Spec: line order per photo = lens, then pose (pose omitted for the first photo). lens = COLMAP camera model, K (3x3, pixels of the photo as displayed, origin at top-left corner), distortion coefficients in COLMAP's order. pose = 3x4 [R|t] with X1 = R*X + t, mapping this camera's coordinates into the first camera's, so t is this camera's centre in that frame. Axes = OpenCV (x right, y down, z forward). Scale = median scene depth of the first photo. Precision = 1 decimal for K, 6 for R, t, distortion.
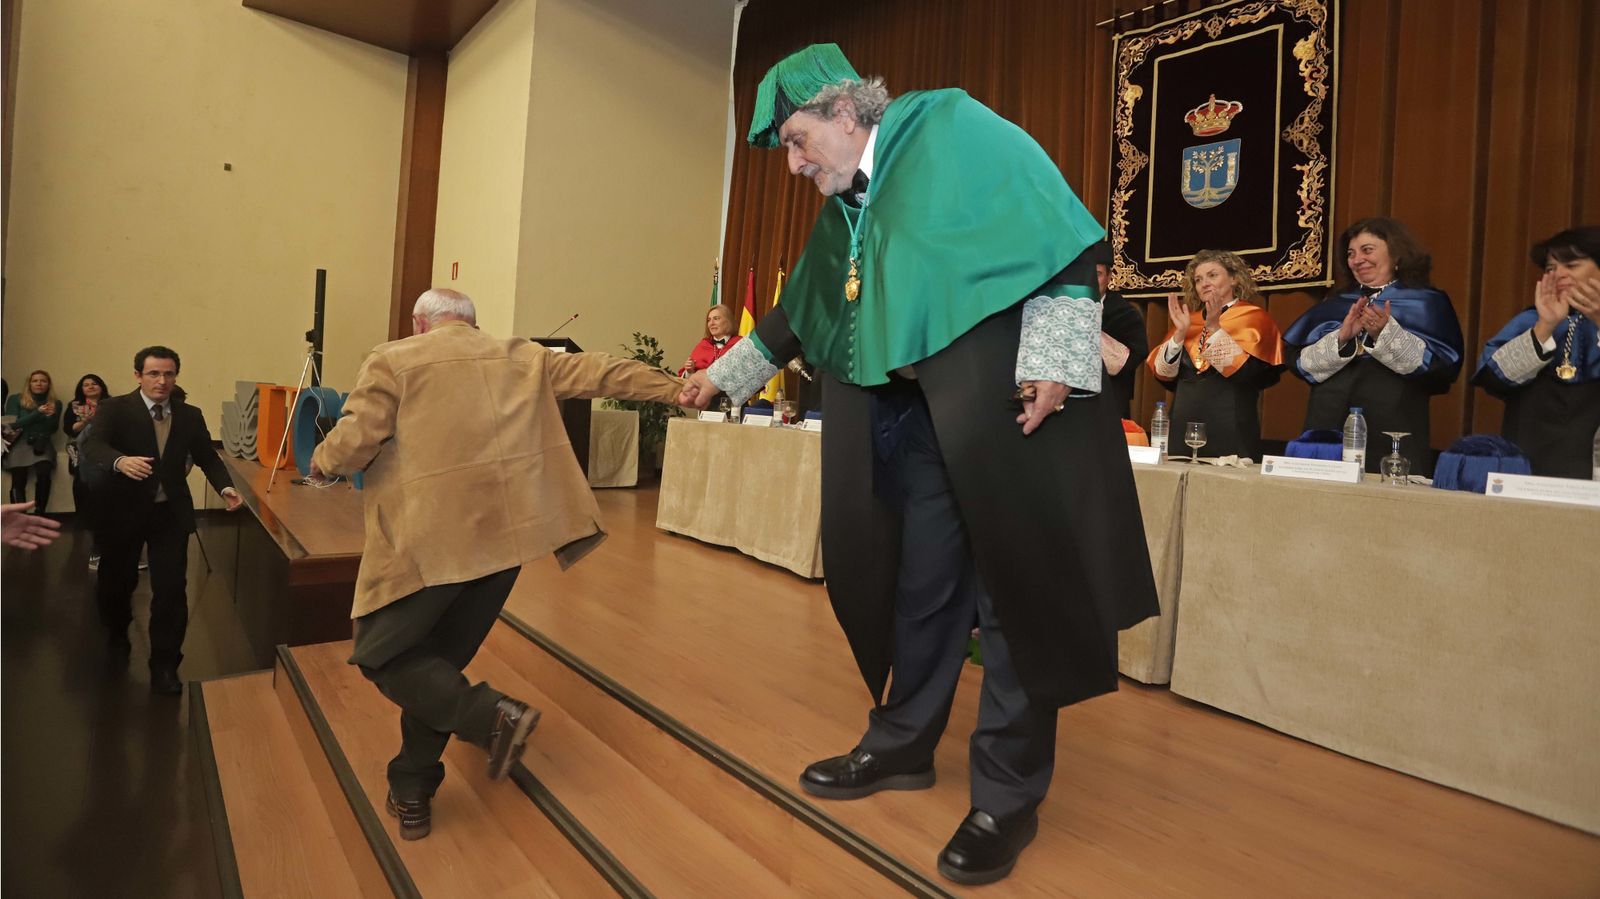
lens RADIAL K [[759.9, 0, 823.3], [0, 759.9, 394.2], [0, 0, 1]] dist [-0.026812, 0.004022]
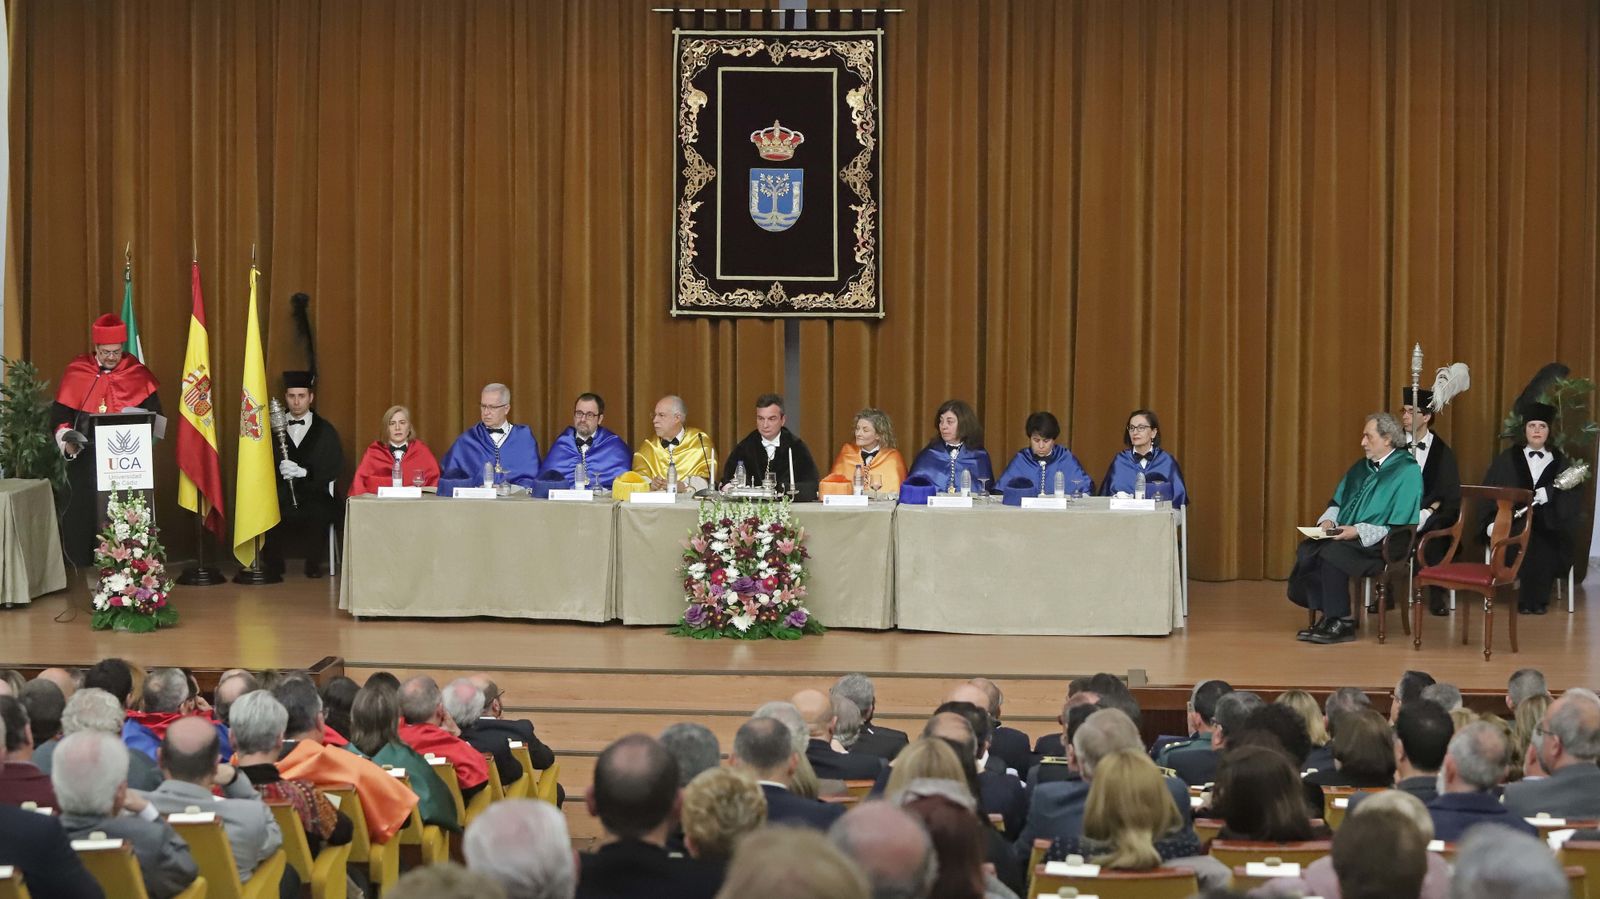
lens RADIAL K [[3264.2, 0, 808.1], [0, 3264.2, 446.3], [0, 0, 1]] dist [-0.273433, 0.000000]
pose [[0.728766, -0.116154, 0.674839, -2.495139], [0.024609, 0.989314, 0.143706, -0.595755], [-0.684320, -0.088121, 0.723837, -2.277676]]
